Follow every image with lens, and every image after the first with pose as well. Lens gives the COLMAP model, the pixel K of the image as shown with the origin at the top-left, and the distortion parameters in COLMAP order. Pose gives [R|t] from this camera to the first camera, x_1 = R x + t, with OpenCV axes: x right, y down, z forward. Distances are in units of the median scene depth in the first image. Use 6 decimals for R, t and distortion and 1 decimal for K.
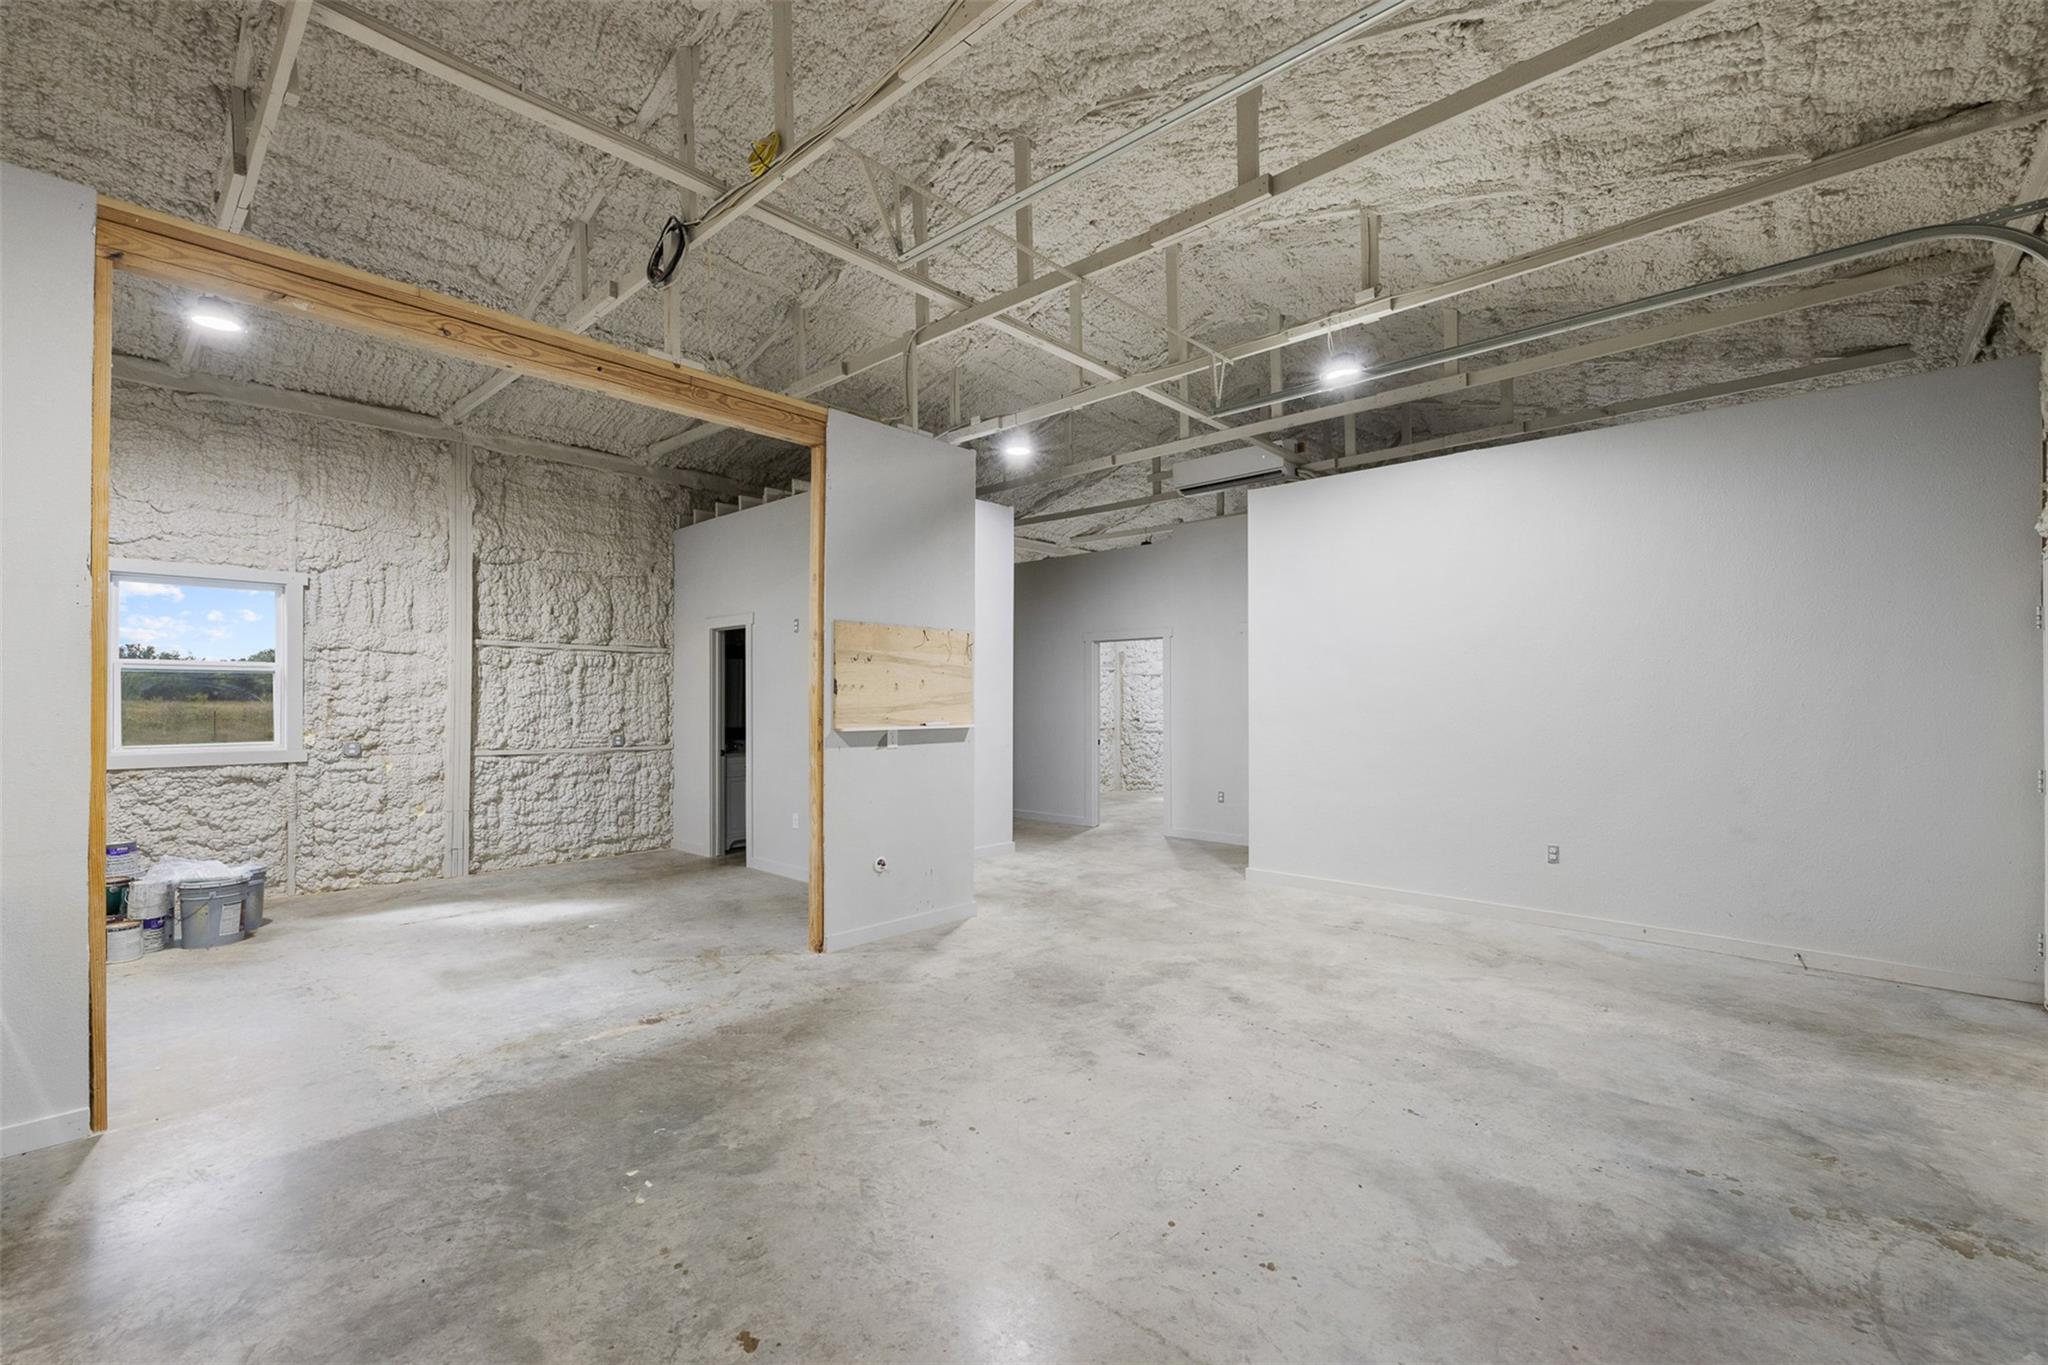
lens RADIAL K [[878.2, 0, 1003.8], [0, 878.2, 713.3], [0, 0, 1]] dist [0.001802, 0.000202]
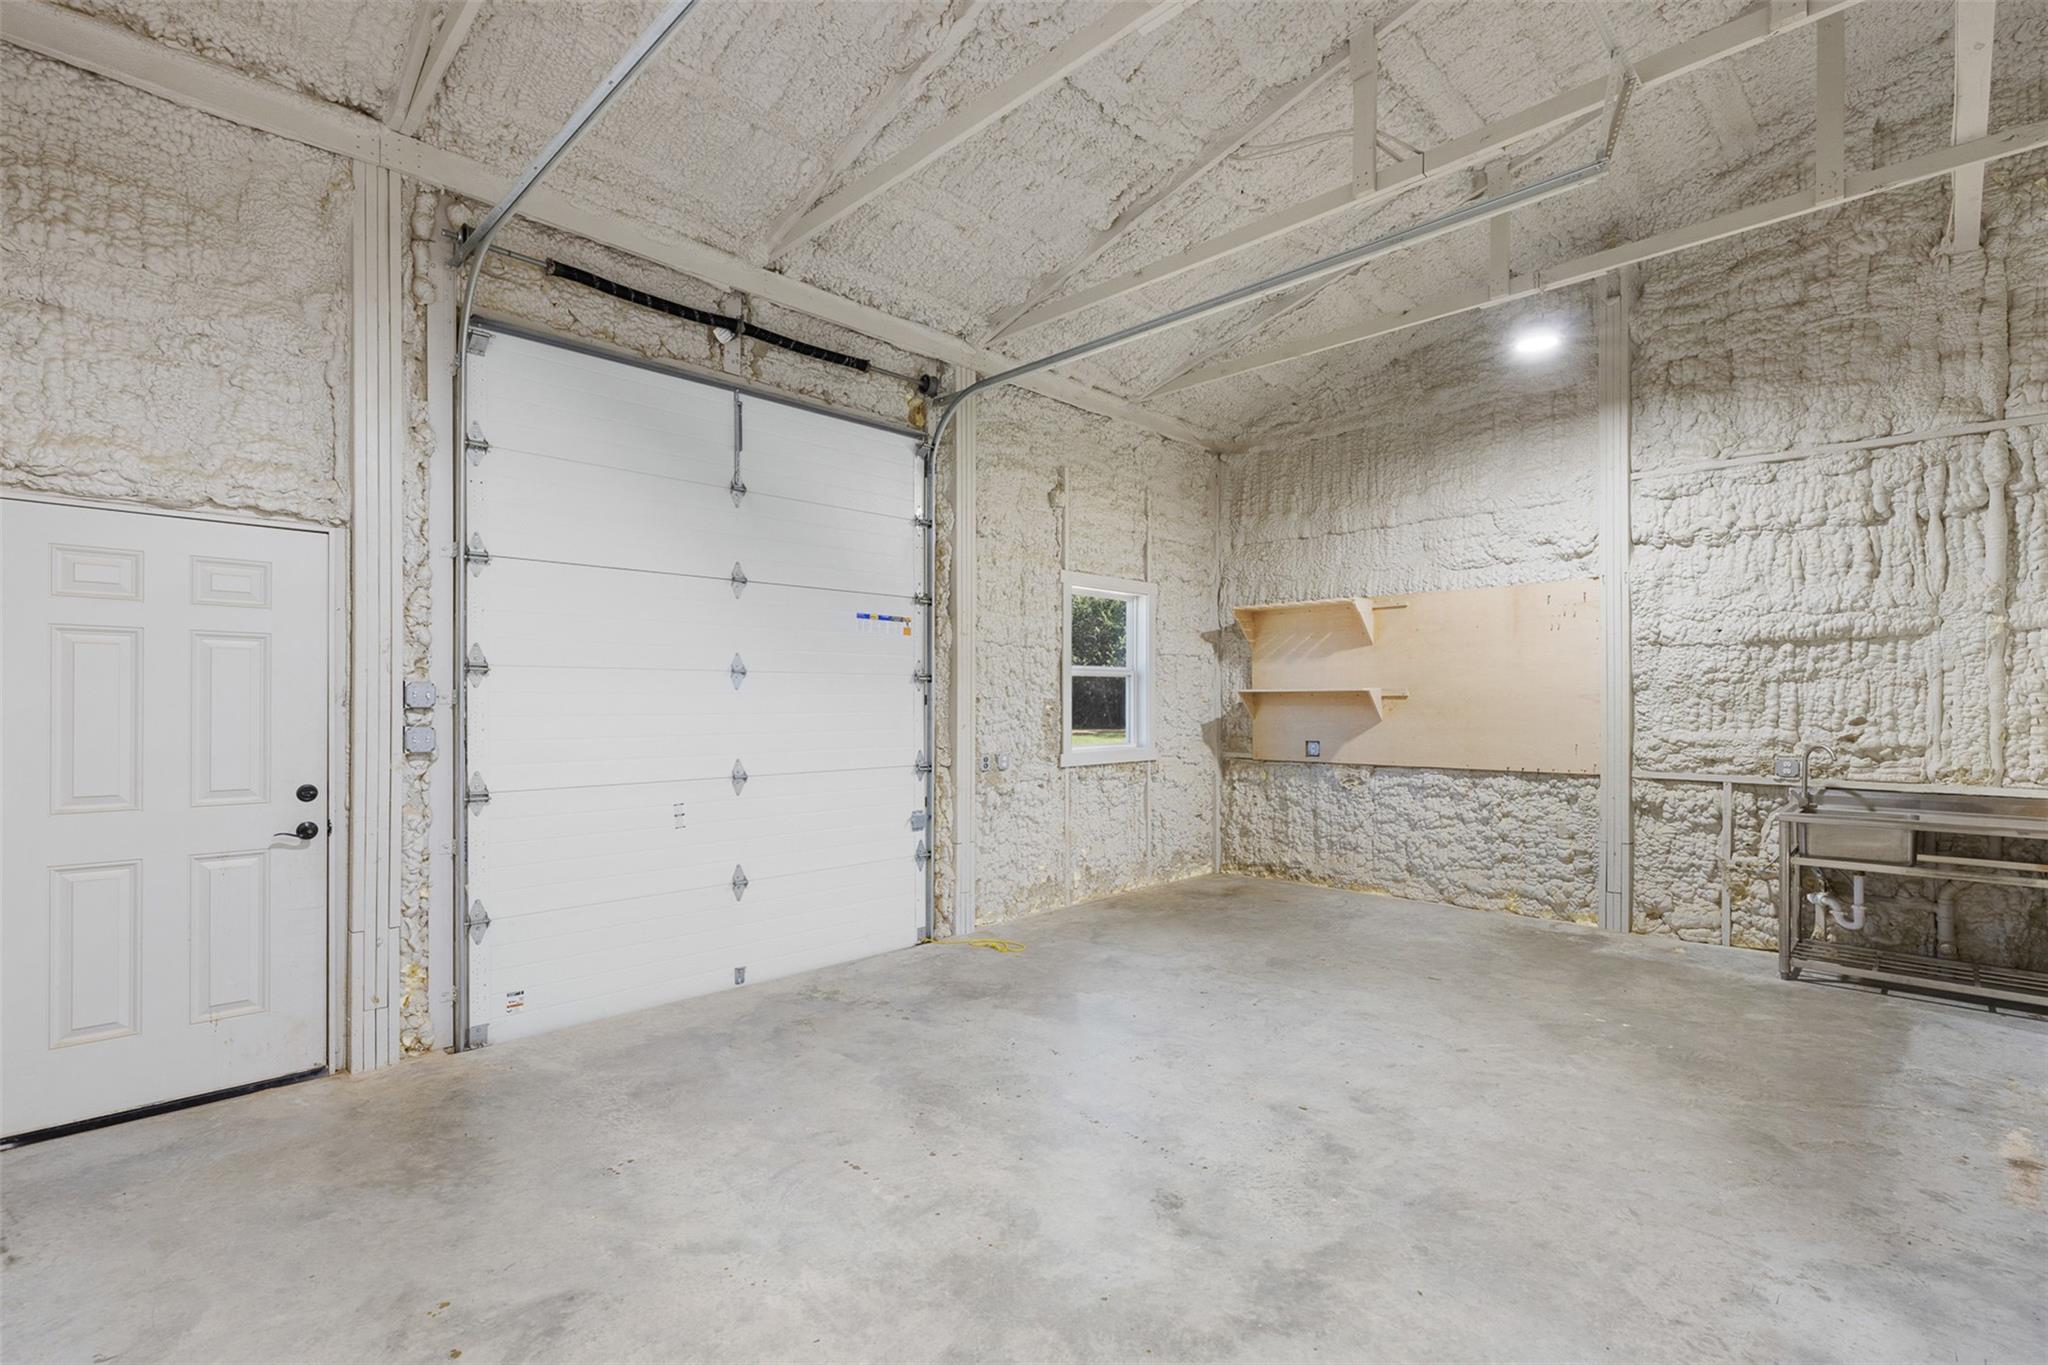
lens RADIAL K [[934.7, 0, 1024.0], [0, 934.7, 682.5], [0, 0, 1]] dist [0.000125, 0.000412]
pose [[-0.999891, -0.002194, 0.014592, 0.413656], [-0.002295, 0.999973, -0.006914, -0.026917], [-0.014576, -0.006947, -0.999870, 1.901877]]
